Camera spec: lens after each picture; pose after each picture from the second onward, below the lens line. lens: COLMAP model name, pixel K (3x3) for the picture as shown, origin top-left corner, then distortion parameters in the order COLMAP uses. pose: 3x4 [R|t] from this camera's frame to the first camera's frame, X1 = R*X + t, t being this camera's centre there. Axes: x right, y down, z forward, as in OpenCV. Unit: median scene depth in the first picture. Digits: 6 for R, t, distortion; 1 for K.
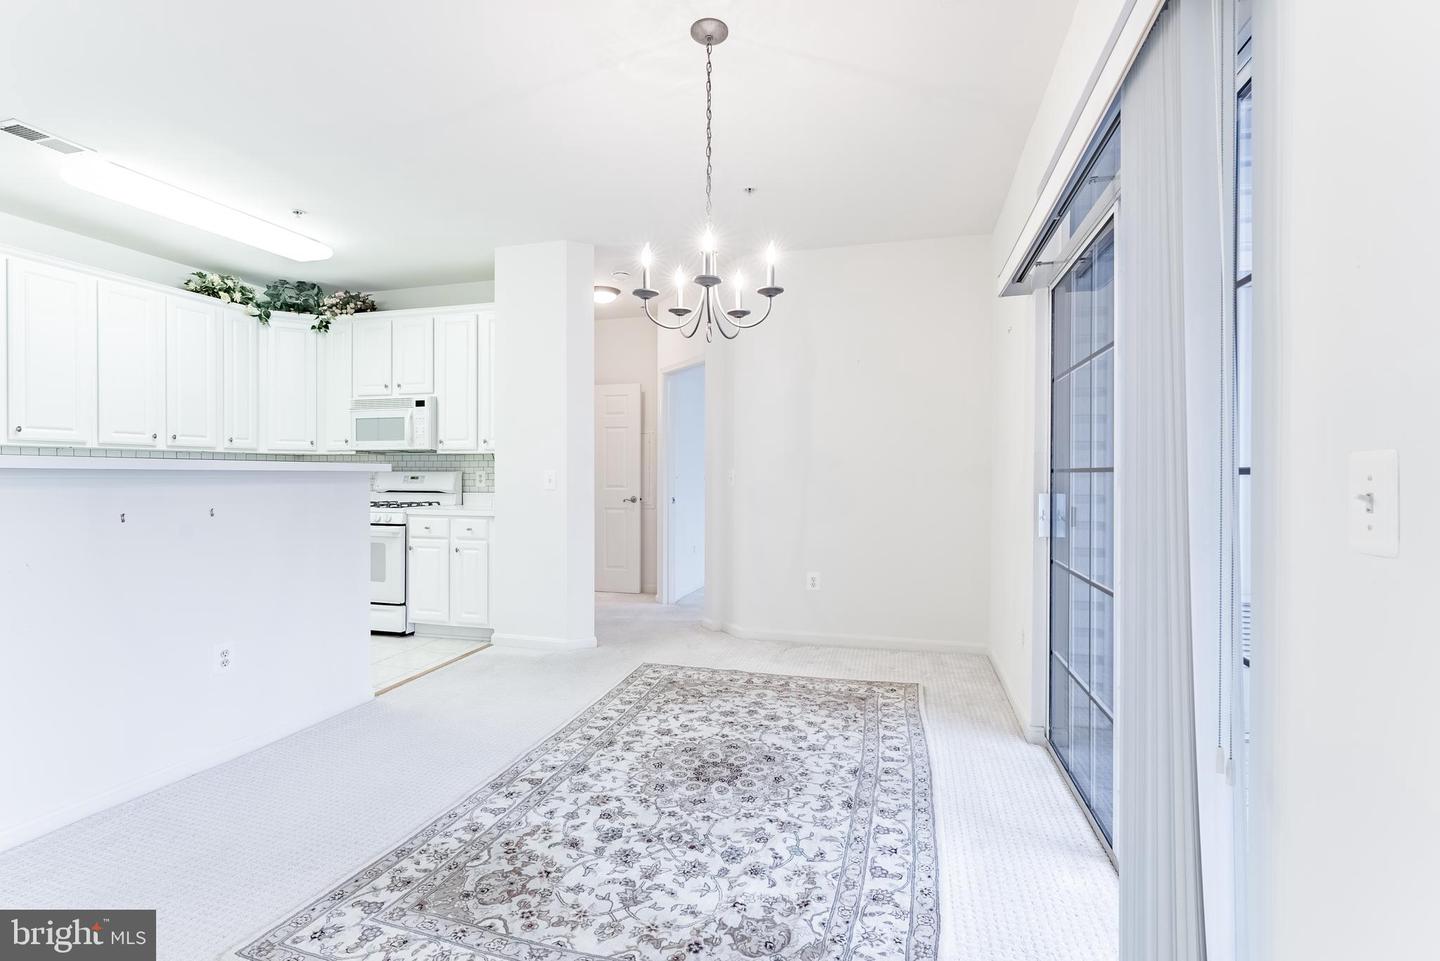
lens RADIAL K [[620.9, 0, 722.3], [0, 620.9, 476.1], [0, 0, 1]] dist [-0.005136, 0.000288]
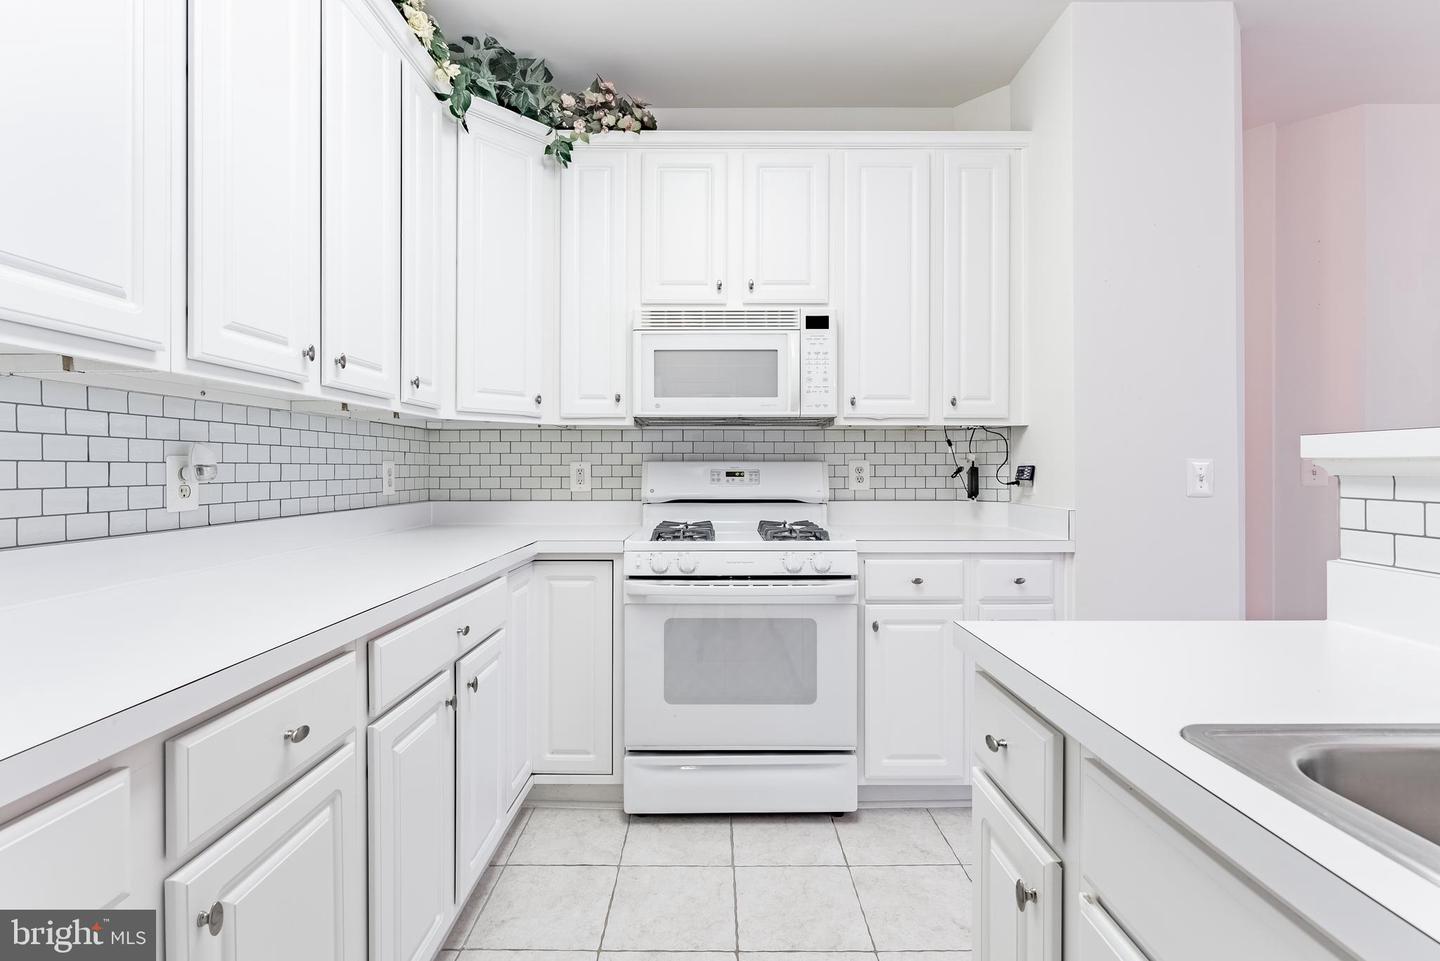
lens RADIAL K [[620.9, 0, 686.9], [0, 620.9, 463.8], [0, 0, 1]] dist [-0.005136, 0.000288]
pose [[0.967174, -0.001797, 0.254110, -0.708936], [0.003914, 0.999962, -0.007826, -0.001969], [-0.254086, 0.008564, 0.967144, 0.552029]]
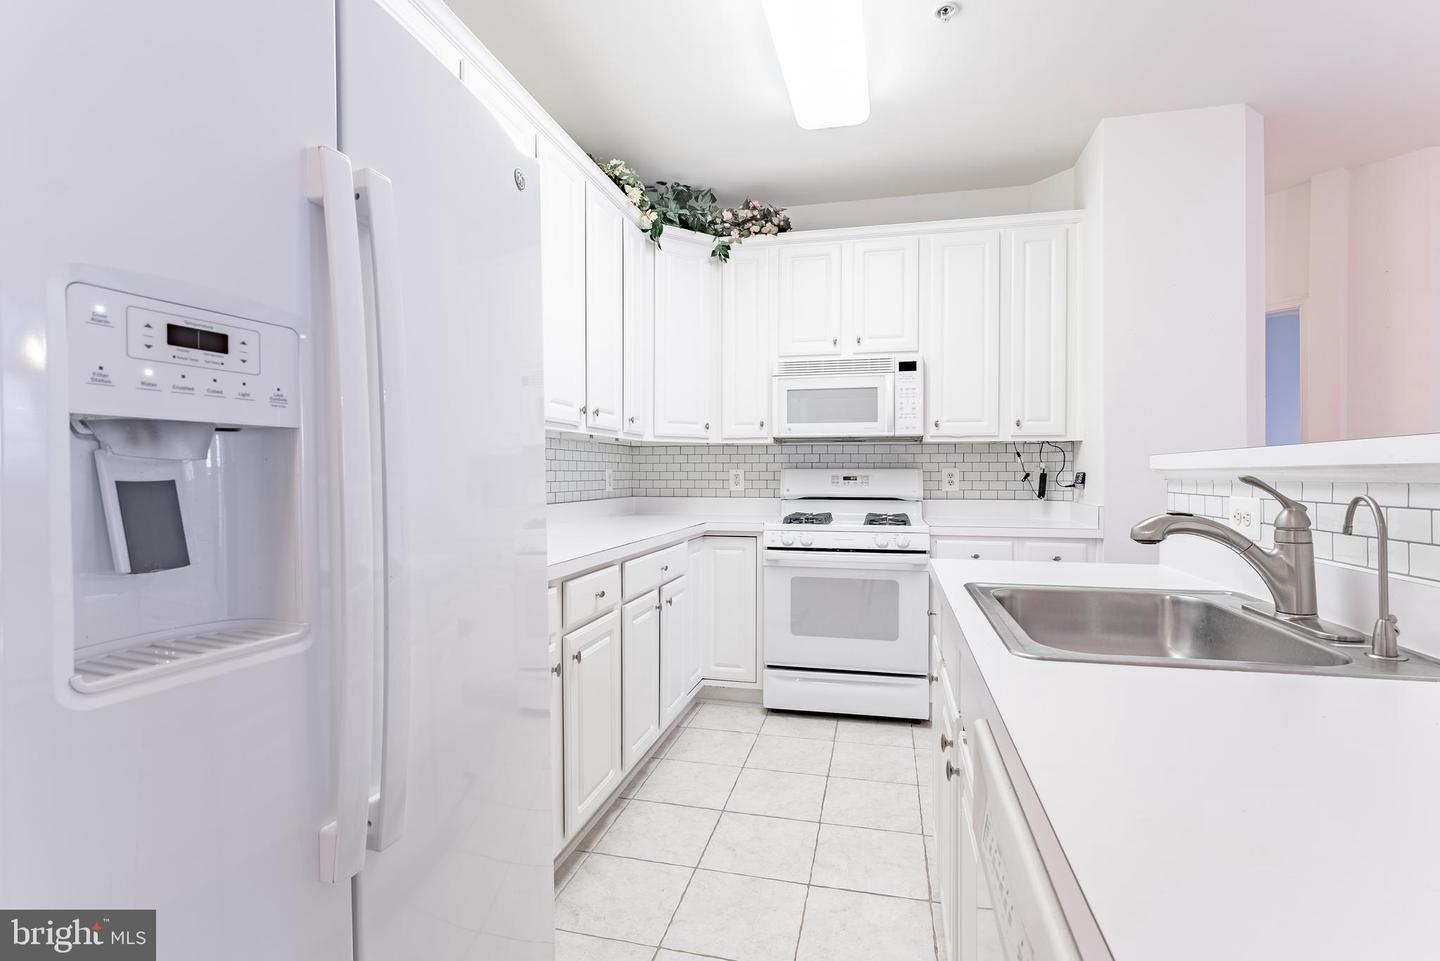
lens RADIAL K [[620.9, 0, 723.9], [0, 620.9, 472.3], [0, 0, 1]] dist [-0.005136, 0.000288]
pose [[0.998841, -0.002159, 0.048089, -0.712681], [0.002332, 0.999991, -0.003526, -0.001947], [-0.048081, 0.003634, 0.998837, 0.347706]]
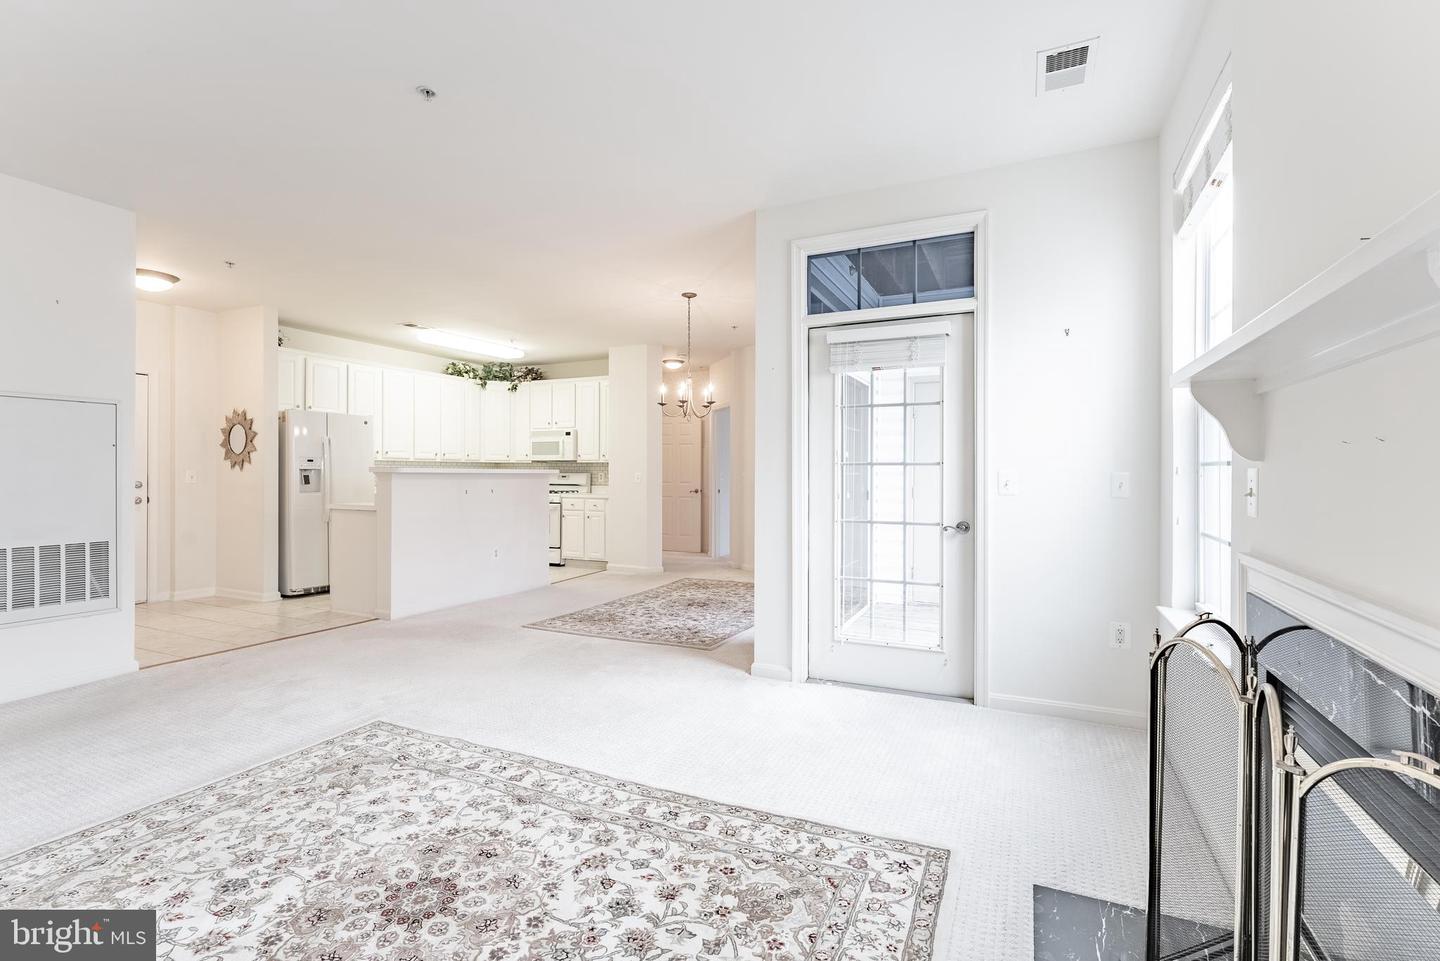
lens RADIAL K [[620.9, 0, 732.4], [0, 620.9, 478.2], [0, 0, 1]] dist [-0.005136, 0.000288]
pose [[0.986458, 0.003329, -0.163978, 0.250412], [-0.002365, 0.999979, 0.006071, -0.004366], [0.163995, -0.005601, 0.986445, -0.634069]]
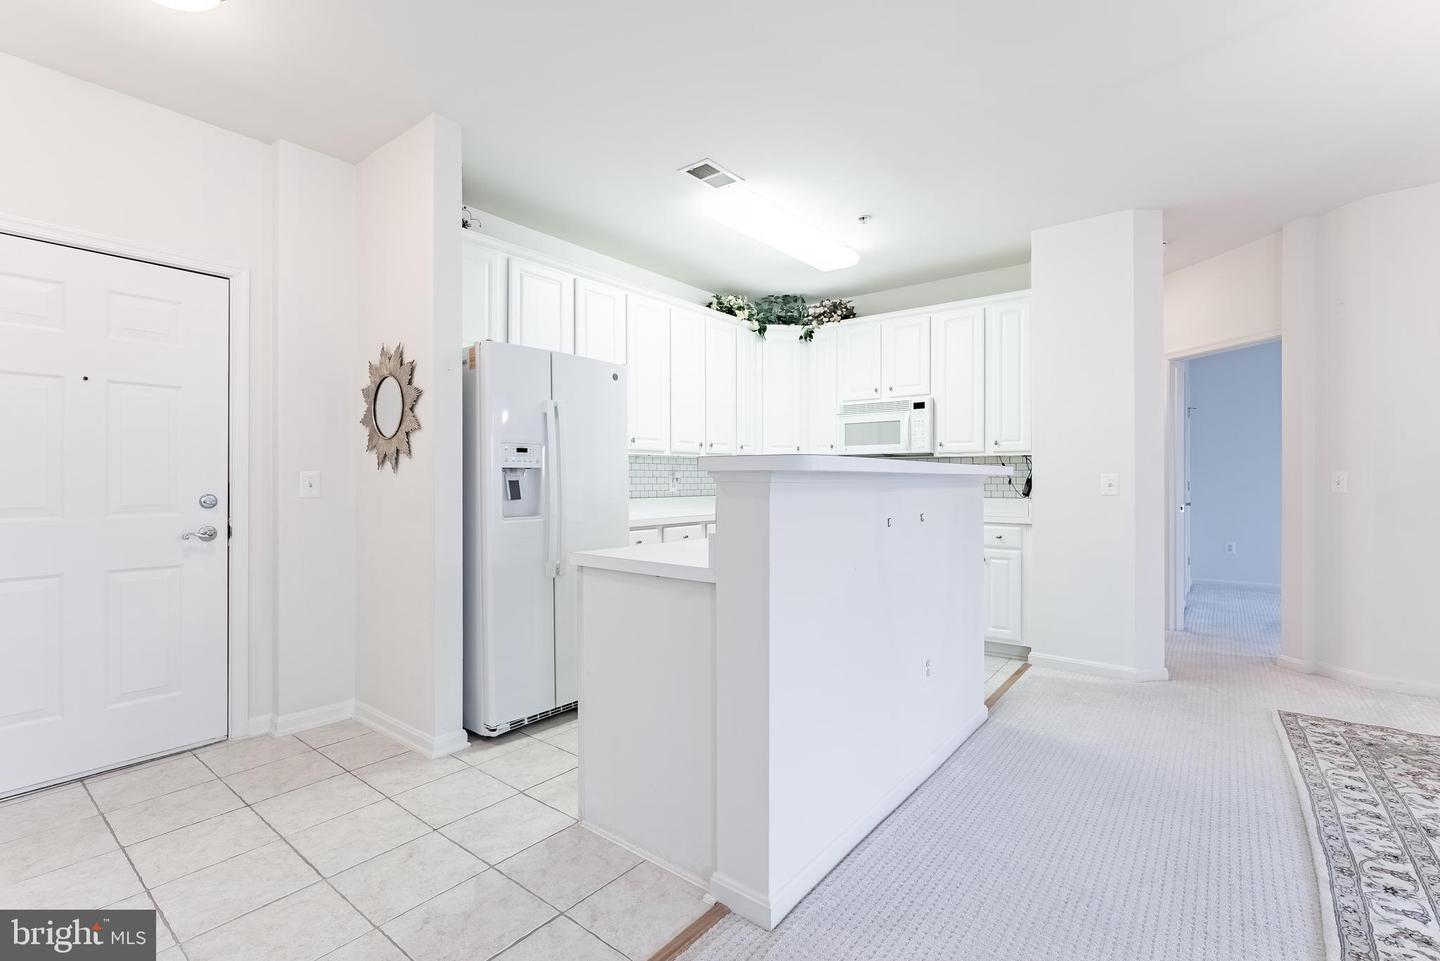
lens RADIAL K [[620.9, 0, 737.4], [0, 620.9, 479.6], [0, 0, 1]] dist [-0.005136, 0.000288]
pose [[0.929570, -0.002284, -0.368639, -0.392600], [0.002035, 0.999997, -0.001065, -0.000633], [0.368641, 0.000240, 0.929572, -0.008946]]
